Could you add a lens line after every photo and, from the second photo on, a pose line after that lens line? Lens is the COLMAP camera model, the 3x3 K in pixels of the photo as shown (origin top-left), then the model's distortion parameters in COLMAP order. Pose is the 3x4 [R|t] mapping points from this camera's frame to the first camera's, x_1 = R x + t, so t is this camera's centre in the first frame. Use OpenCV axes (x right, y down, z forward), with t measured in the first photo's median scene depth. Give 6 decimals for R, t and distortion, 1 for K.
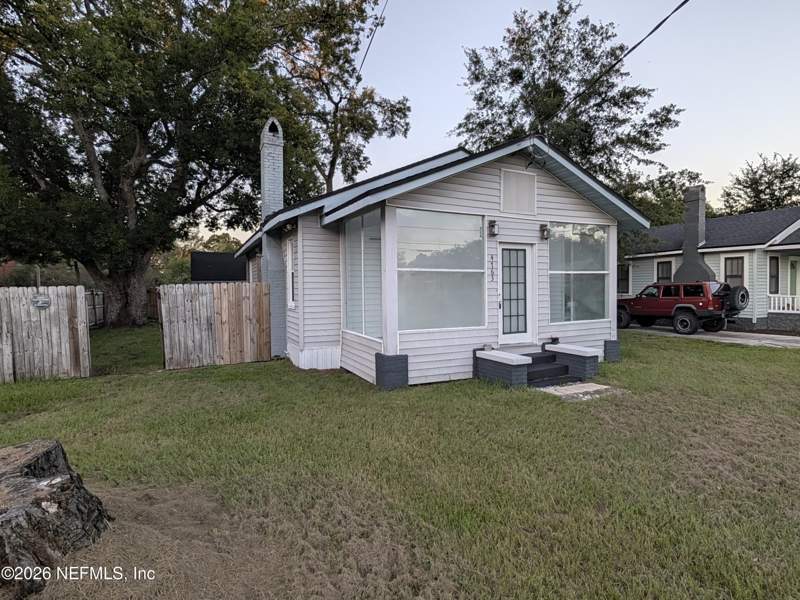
lens RADIAL K [[309.6, 0, 423.6], [0, 309.6, 298.7], [0, 0, 1]] dist [-0.000492, 0.000211]
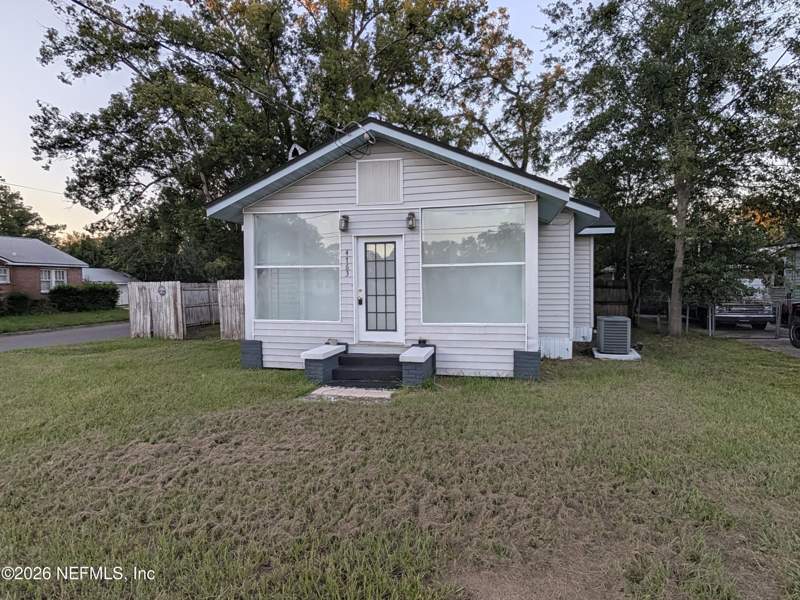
lens RADIAL K [[309.6, 0, 423.6], [0, 309.6, 298.7], [0, 0, 1]] dist [-0.000492, 0.000211]
pose [[0.884155, 0.026559, -0.466439, 0.852627], [-0.020423, 0.999626, 0.018206, -0.007281], [0.466748, -0.006571, 0.884366, 0.222591]]
